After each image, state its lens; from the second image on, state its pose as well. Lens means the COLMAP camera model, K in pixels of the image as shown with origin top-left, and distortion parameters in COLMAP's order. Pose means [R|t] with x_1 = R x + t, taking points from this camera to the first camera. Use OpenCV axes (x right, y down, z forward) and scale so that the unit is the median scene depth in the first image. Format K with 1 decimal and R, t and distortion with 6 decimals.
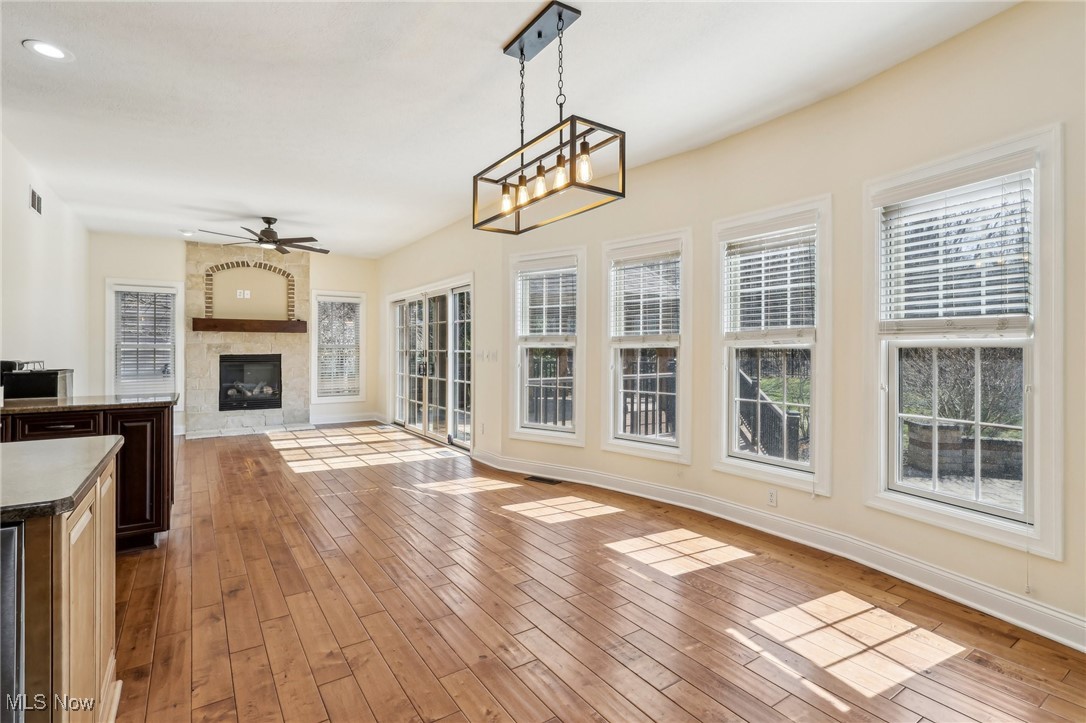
lens RADIAL K [[518.0, 0, 541.2], [0, 518.0, 349.4], [0, 0, 1]] dist [-0.002106, -0.000491]
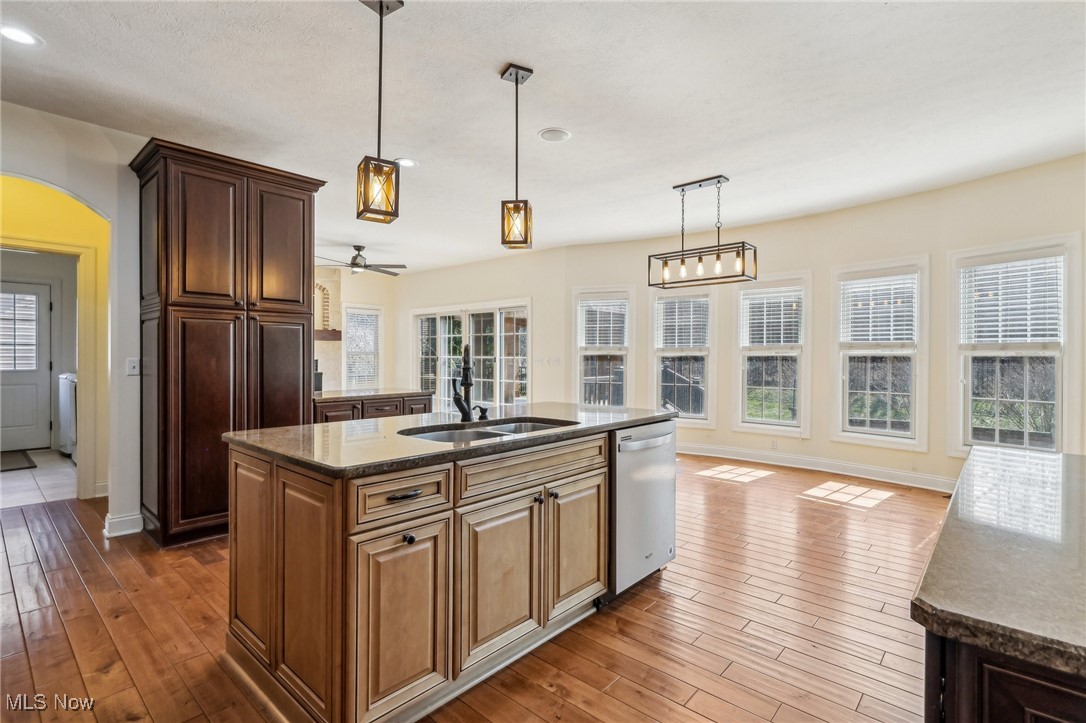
lens RADIAL K [[518.0, 0, 538.5], [0, 518.0, 360.8], [0, 0, 1]] dist [-0.002106, -0.000491]
pose [[0.968709, -0.000045, 0.248198, -0.725193], [-0.002459, 0.999949, 0.009780, -0.001661], [-0.248186, -0.010085, 0.968660, -0.457105]]
